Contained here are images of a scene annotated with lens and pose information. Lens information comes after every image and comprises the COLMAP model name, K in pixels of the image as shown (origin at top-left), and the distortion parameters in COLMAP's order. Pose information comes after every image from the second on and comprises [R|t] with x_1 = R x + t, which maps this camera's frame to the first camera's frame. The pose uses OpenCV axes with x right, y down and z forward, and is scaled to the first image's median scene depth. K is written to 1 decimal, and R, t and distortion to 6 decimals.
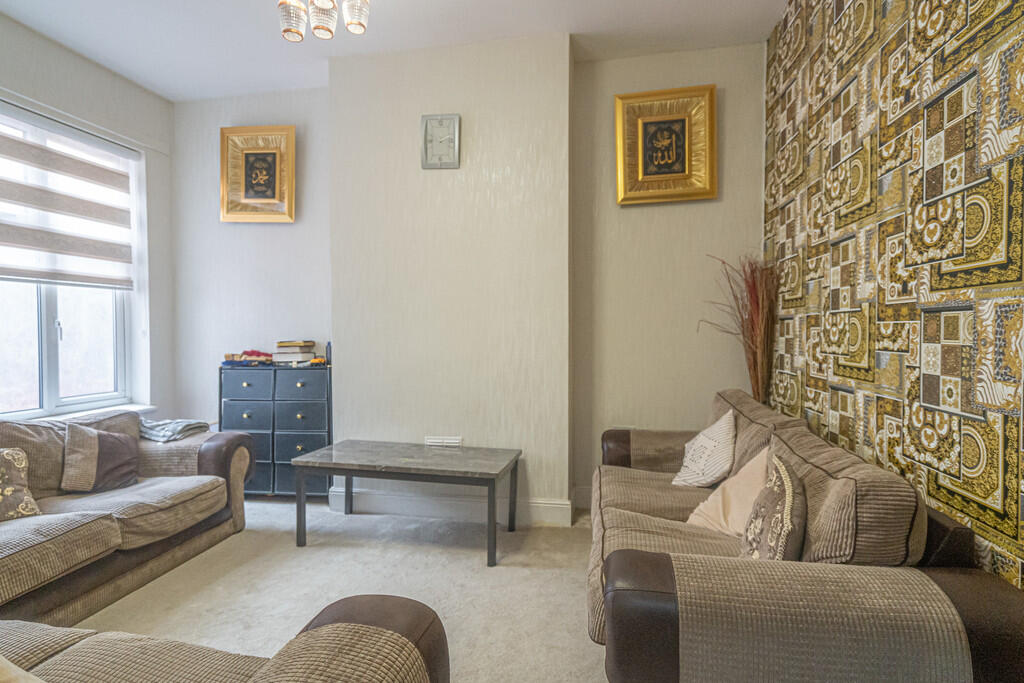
lens RADIAL K [[517.0, 0, 511.4], [0, 517.0, 341.6], [0, 0, 1]] dist [-0.004195, 0.001389]
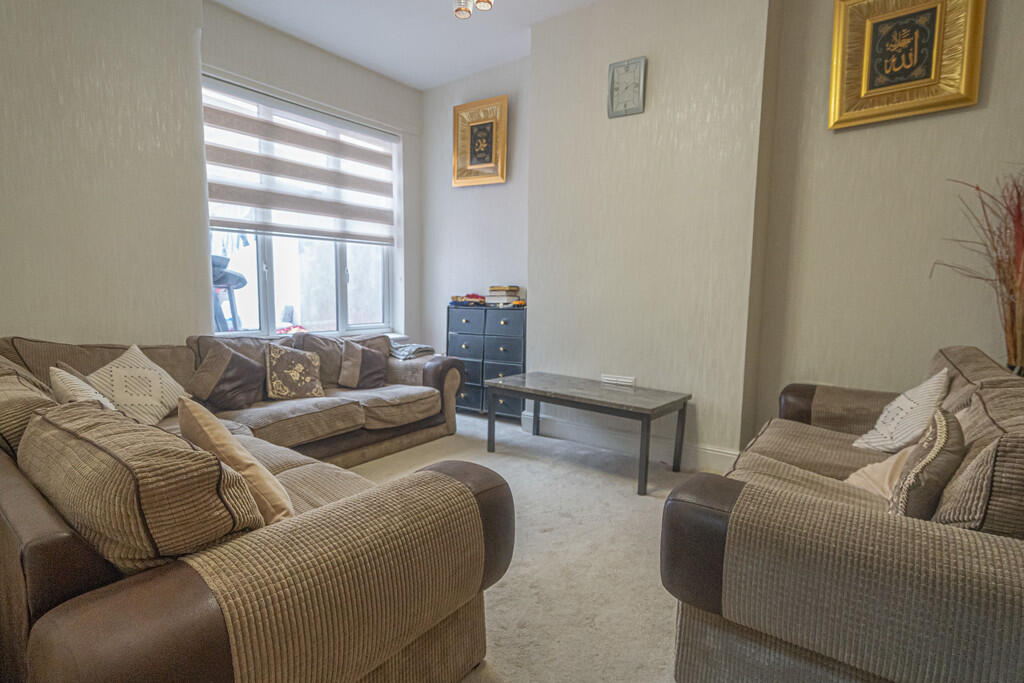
lens RADIAL K [[500.9, 0, 510.4], [0, 500.9, 340.6], [0, 0, 1]] dist [-0.004203, 0.002705]
pose [[0.893857, 0.058357, -0.444538, 0.129153], [-0.022741, 0.996118, 0.085040, 0.030443], [0.447775, -0.065905, 0.891714, -0.012543]]
